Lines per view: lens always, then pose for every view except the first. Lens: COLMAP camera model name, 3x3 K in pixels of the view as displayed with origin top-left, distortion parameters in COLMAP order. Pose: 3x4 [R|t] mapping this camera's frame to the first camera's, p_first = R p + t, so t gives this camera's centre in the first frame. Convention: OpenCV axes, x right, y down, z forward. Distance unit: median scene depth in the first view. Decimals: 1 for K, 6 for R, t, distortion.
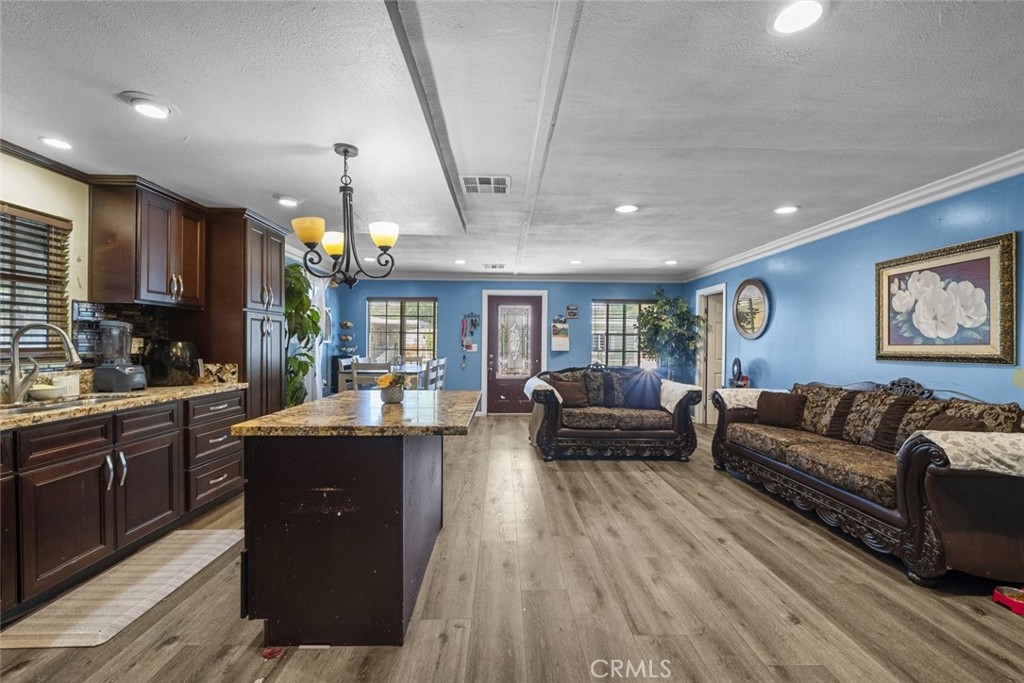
lens RADIAL K [[425.7, 0, 515.3], [0, 425.7, 347.6], [0, 0, 1]] dist [-0.001479, -0.000530]
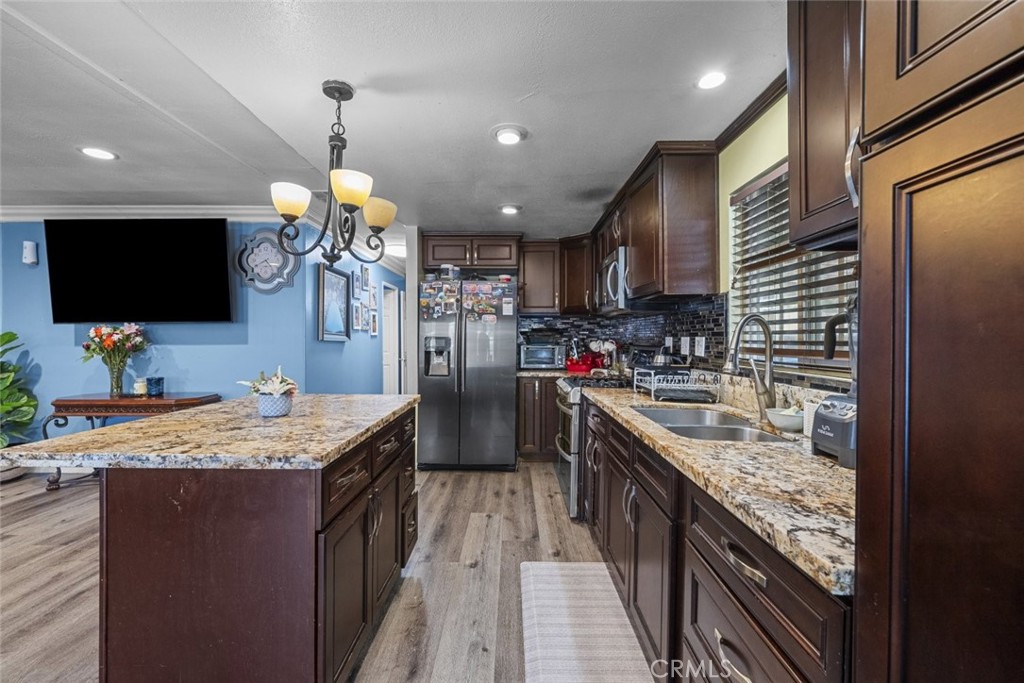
lens RADIAL K [[425.7, 0, 511.6], [0, 425.7, 341.8], [0, 0, 1]] dist [-0.001479, -0.000530]
pose [[-0.999184, -0.013759, 0.037972, -0.494616], [-0.012986, 0.999705, 0.020545, -0.013836], [-0.038243, 0.020035, -0.999068, 1.169265]]
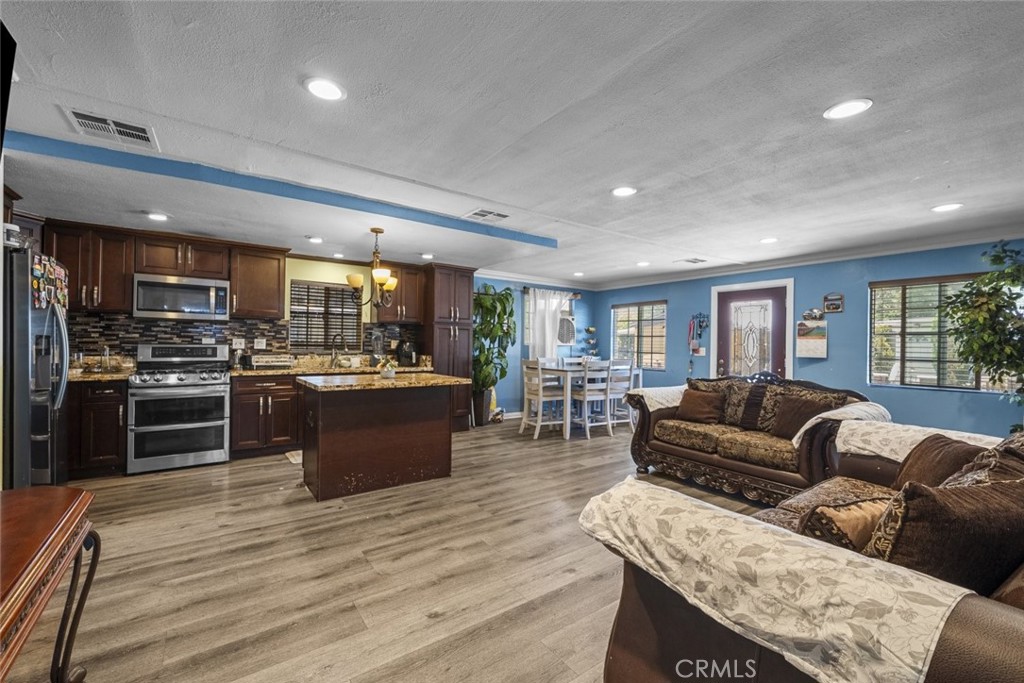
lens RADIAL K [[425.7, 0, 508.1], [0, 425.7, 341.1], [0, 0, 1]] dist [-0.001479, -0.000530]
pose [[0.559656, -0.006603, -0.828699, 0.886893], [-0.019291, 0.999594, -0.020992, 0.009938], [0.828500, 0.027735, 0.559301, 0.319384]]
